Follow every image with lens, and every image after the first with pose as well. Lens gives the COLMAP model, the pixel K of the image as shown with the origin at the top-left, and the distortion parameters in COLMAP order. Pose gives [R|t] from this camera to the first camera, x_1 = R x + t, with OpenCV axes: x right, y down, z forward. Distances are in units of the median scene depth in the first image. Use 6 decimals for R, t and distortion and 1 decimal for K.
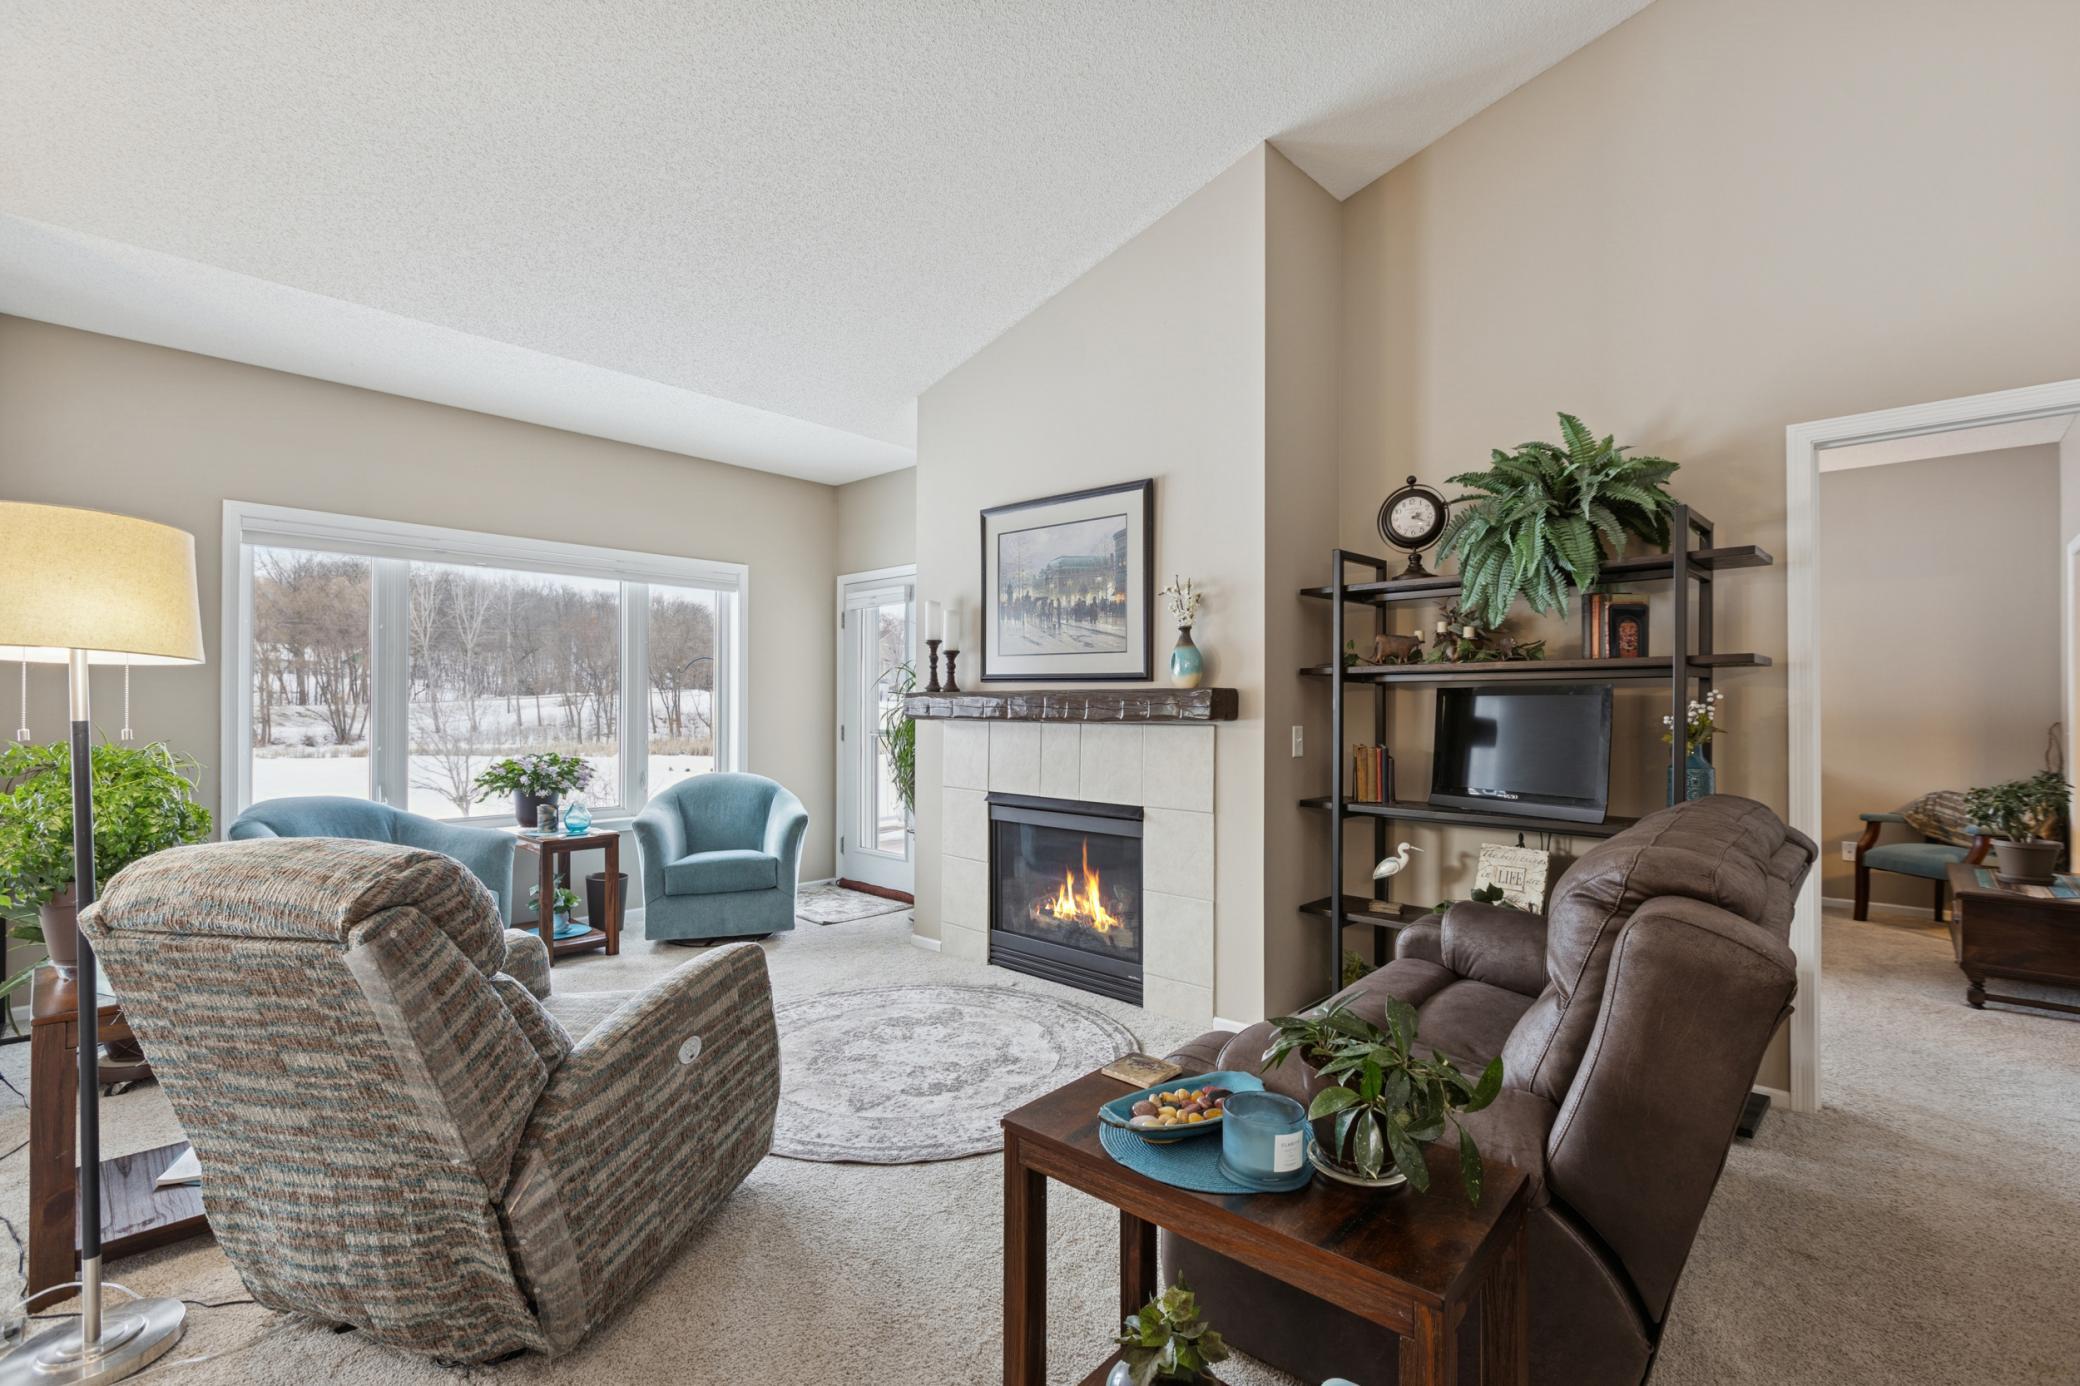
lens RADIAL K [[937.4, 0, 1042.3], [0, 937.4, 700.6], [0, 0, 1]] dist [-0.002952, -0.000957]
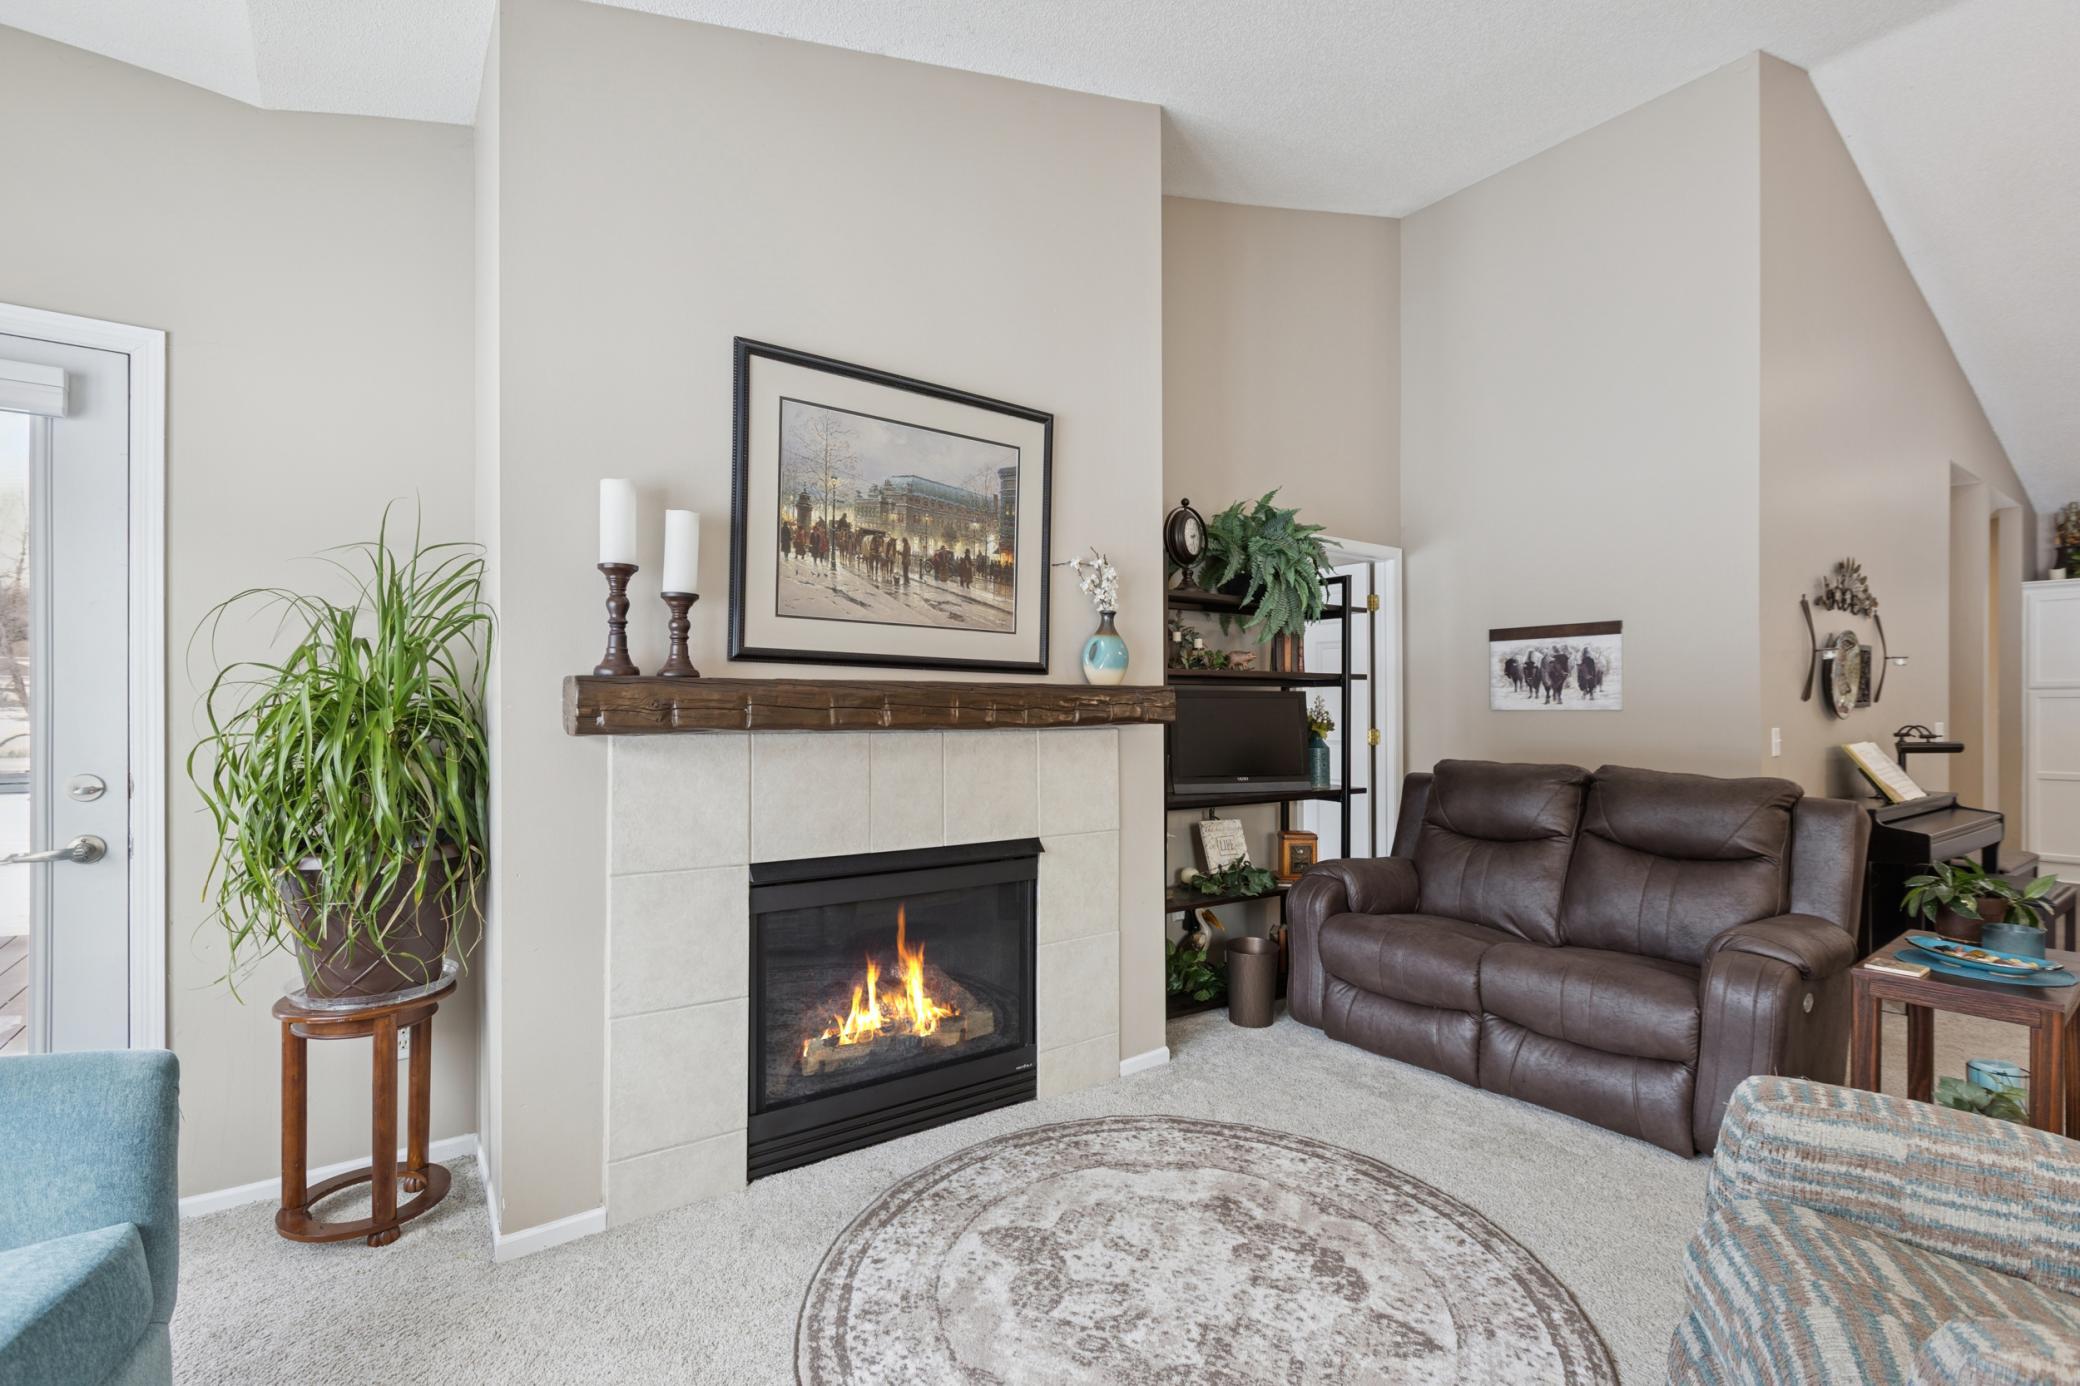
lens RADIAL K [[937.4, 0, 1042.3], [0, 937.4, 700.6], [0, 0, 1]] dist [-0.002952, -0.000957]
pose [[0.190953, 0.004876, 0.981587, -0.616929], [-0.007011, 0.999969, -0.003603, 0.003904], [-0.981574, -0.006194, 0.190982, 0.811966]]
